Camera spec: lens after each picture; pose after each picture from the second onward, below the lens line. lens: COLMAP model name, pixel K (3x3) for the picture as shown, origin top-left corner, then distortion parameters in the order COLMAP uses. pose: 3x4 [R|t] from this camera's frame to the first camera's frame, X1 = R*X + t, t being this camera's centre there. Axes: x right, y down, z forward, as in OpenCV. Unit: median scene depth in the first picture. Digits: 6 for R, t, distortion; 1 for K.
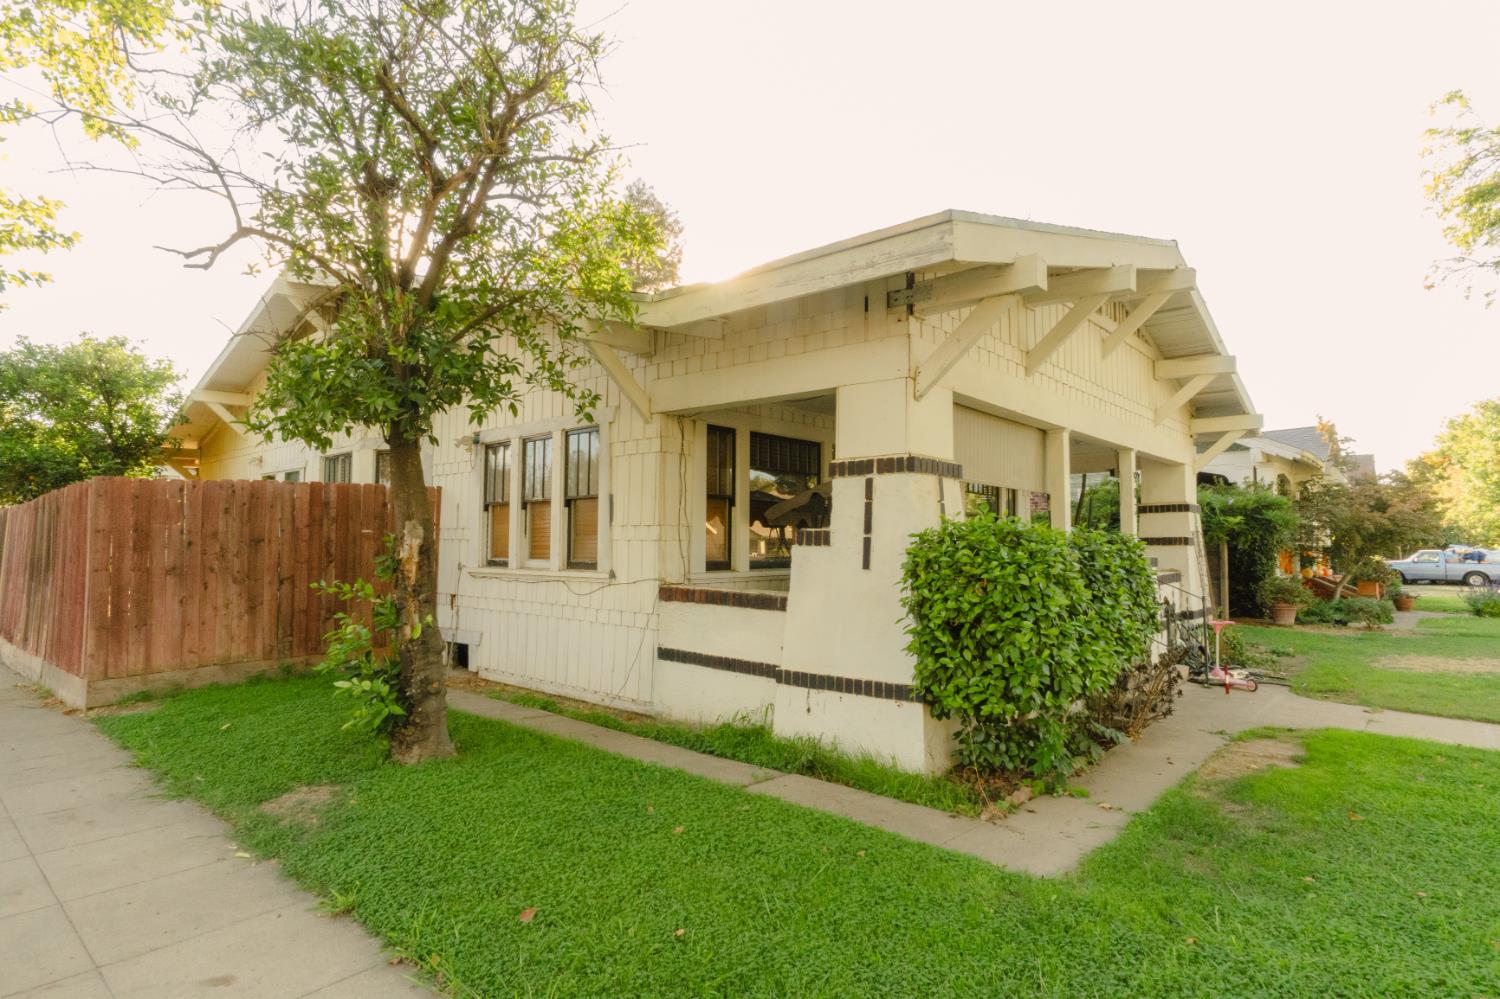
lens RADIAL K [[799.4, 0, 750.0], [0, 799.4, 499.5], [0, 0, 1]] dist [-0.061092, 0.044734]
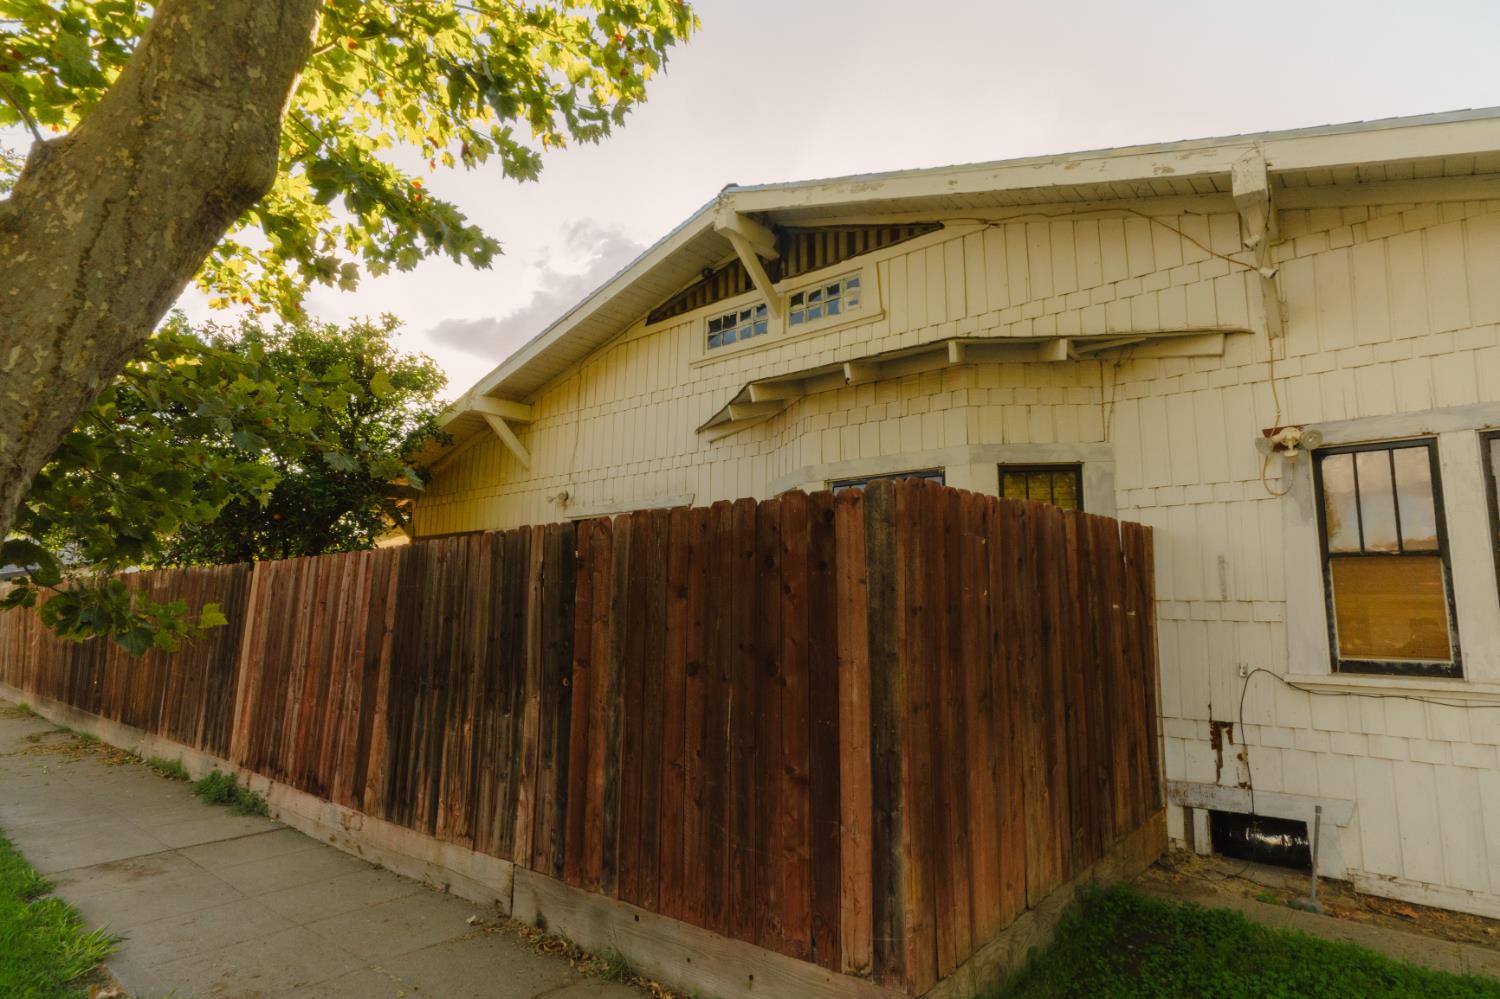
lens RADIAL K [[799.4, 0, 750.0], [0, 799.4, 499.5], [0, 0, 1]] dist [-0.061092, 0.044734]
pose [[0.999721, 0.009155, 0.021782, -0.733919], [-0.007256, 0.996294, -0.085710, 0.015655], [-0.022486, 0.085528, 0.996082, 0.467775]]
